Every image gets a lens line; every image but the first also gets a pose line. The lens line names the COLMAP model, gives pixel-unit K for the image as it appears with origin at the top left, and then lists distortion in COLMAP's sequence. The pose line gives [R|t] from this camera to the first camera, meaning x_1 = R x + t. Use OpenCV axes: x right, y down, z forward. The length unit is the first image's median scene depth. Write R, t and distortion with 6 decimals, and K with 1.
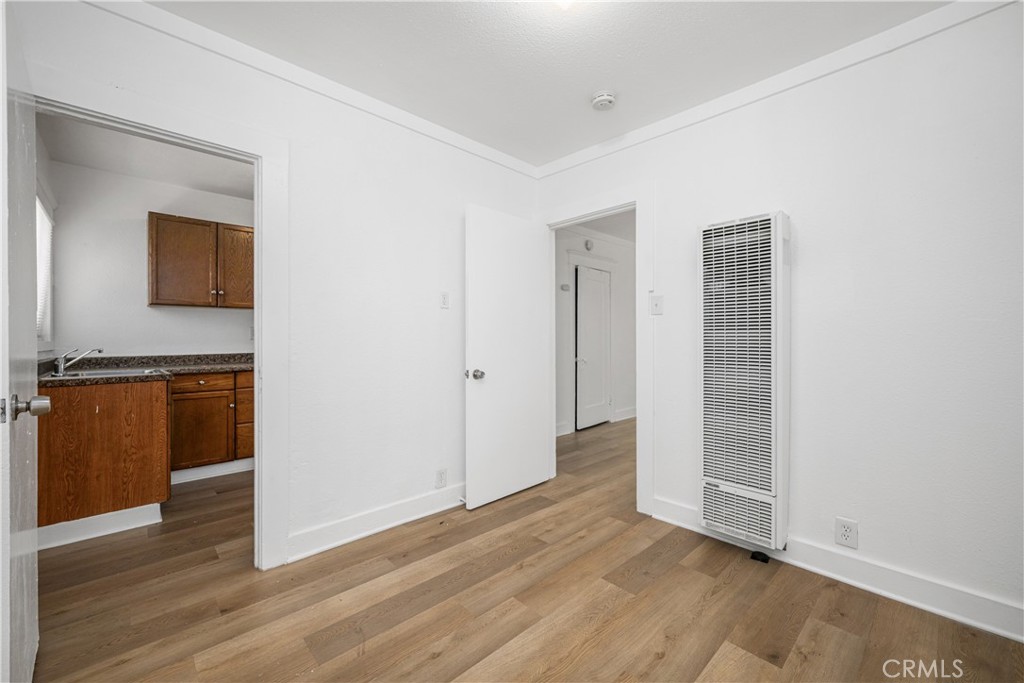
lens RADIAL K [[412.4, 0, 512.0], [0, 412.4, 341.5], [0, 0, 1]] dist [-0.000186, -0.000087]
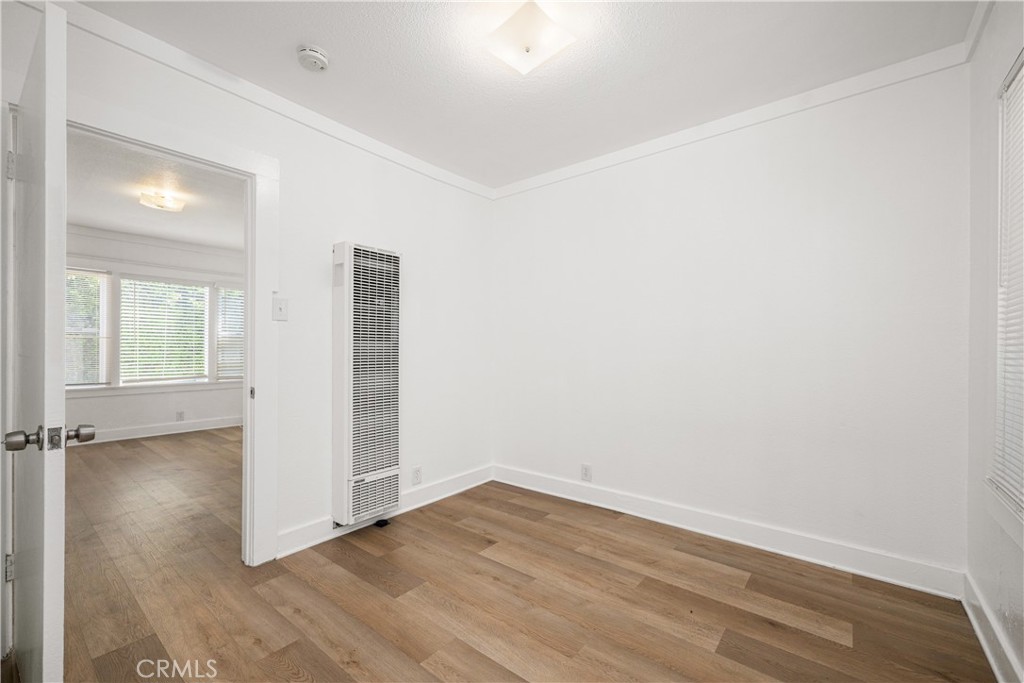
lens RADIAL K [[418.2, 0, 514.8], [0, 418.2, 350.8], [0, 0, 1]] dist [0.001725, -0.000027]
pose [[-0.138808, -0.005327, 0.990305, -0.708482], [0.007387, 0.999952, 0.006414, -0.004590], [-0.990292, 0.008206, -0.138762, 0.776570]]
